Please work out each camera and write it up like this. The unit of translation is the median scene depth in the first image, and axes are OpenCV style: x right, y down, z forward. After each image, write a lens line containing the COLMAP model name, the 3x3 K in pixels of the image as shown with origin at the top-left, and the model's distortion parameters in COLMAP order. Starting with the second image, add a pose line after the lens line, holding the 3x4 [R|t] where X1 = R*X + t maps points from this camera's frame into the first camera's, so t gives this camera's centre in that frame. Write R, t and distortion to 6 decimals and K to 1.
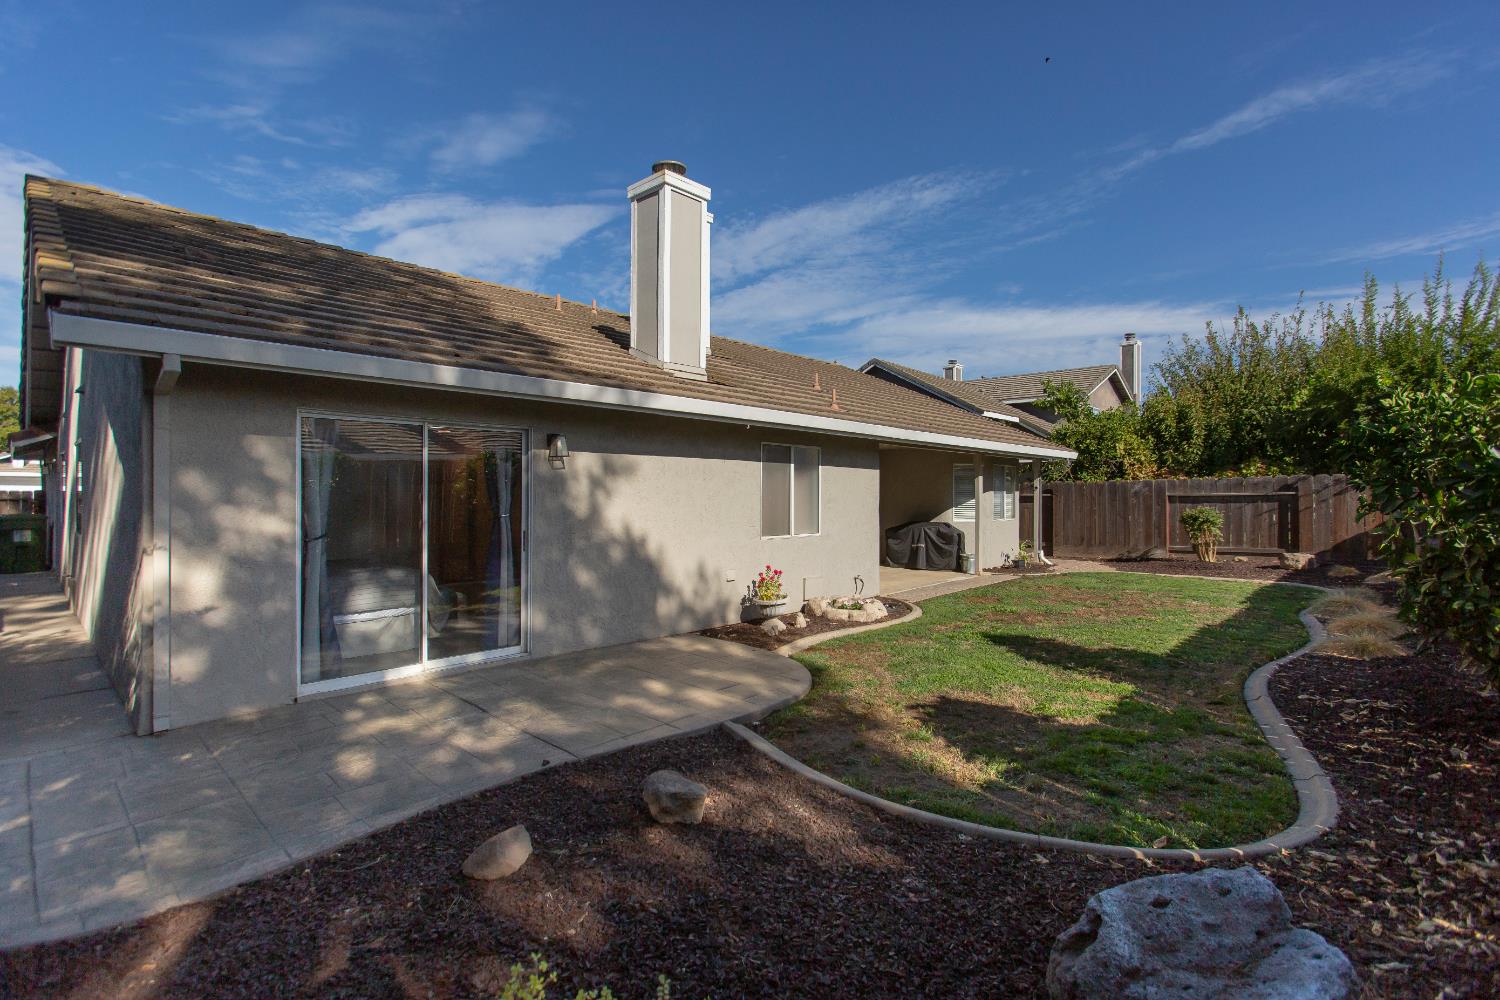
lens RADIAL K [[692.7, 0, 755.7], [0, 692.7, 486.4], [0, 0, 1]] dist [-0.001755, -0.000064]
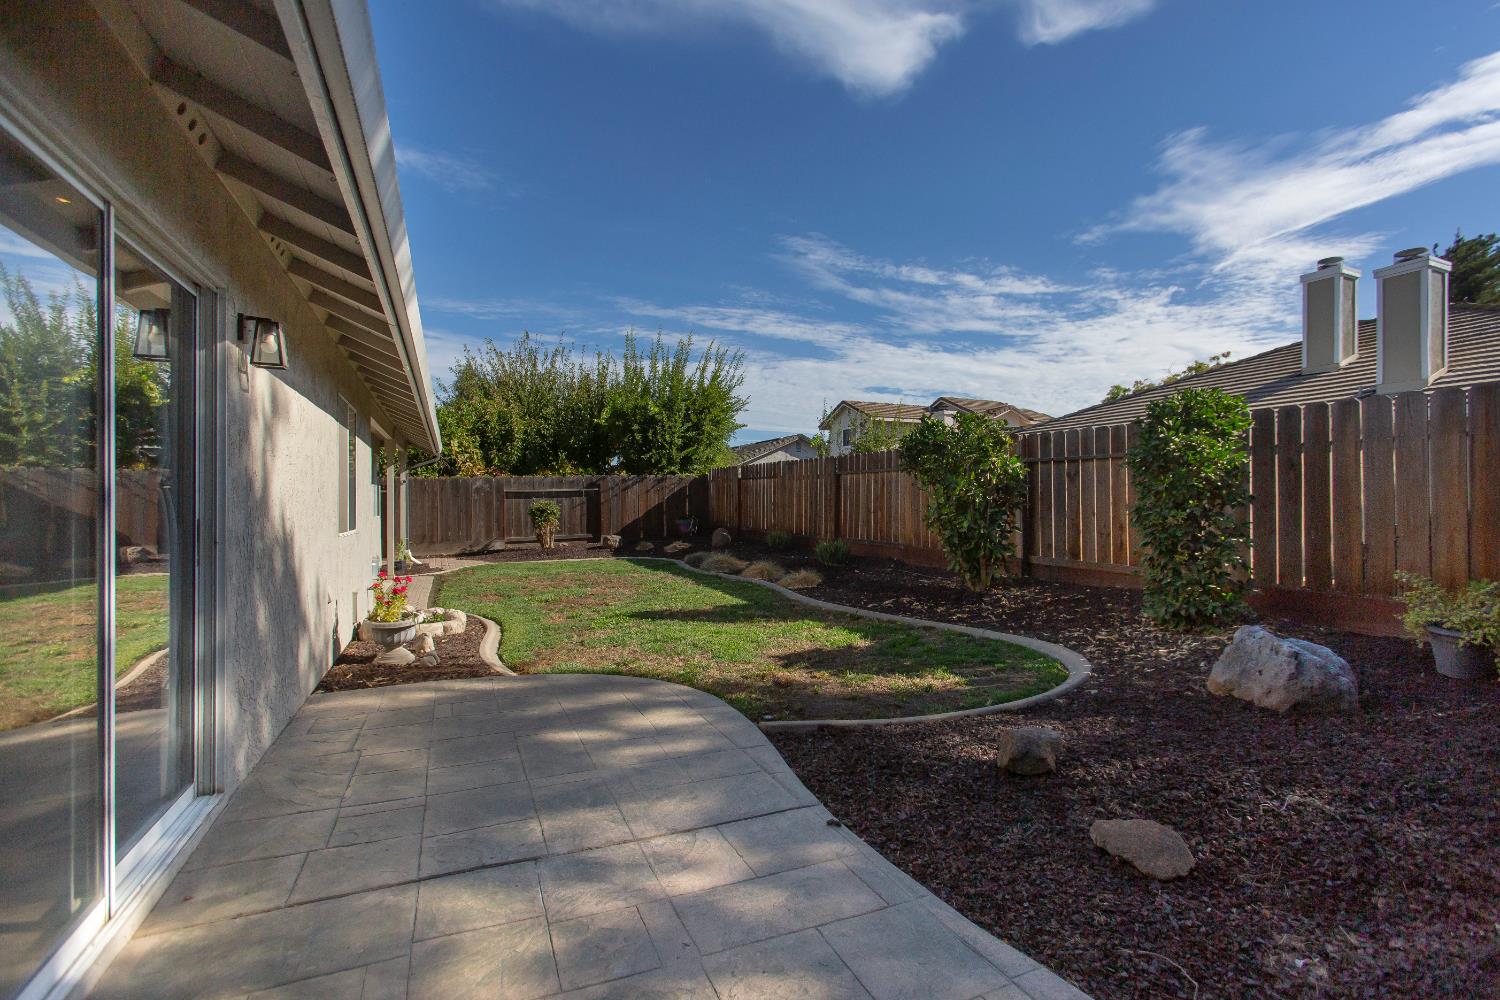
lens RADIAL K [[692.7, 0, 755.7], [0, 692.7, 486.4], [0, 0, 1]] dist [-0.001755, -0.000064]
pose [[0.391831, 0.015551, 0.919906, -0.383148], [-0.002065, 0.999869, -0.016024, 0.033092], [-0.920035, 0.004379, 0.391812, 0.322176]]
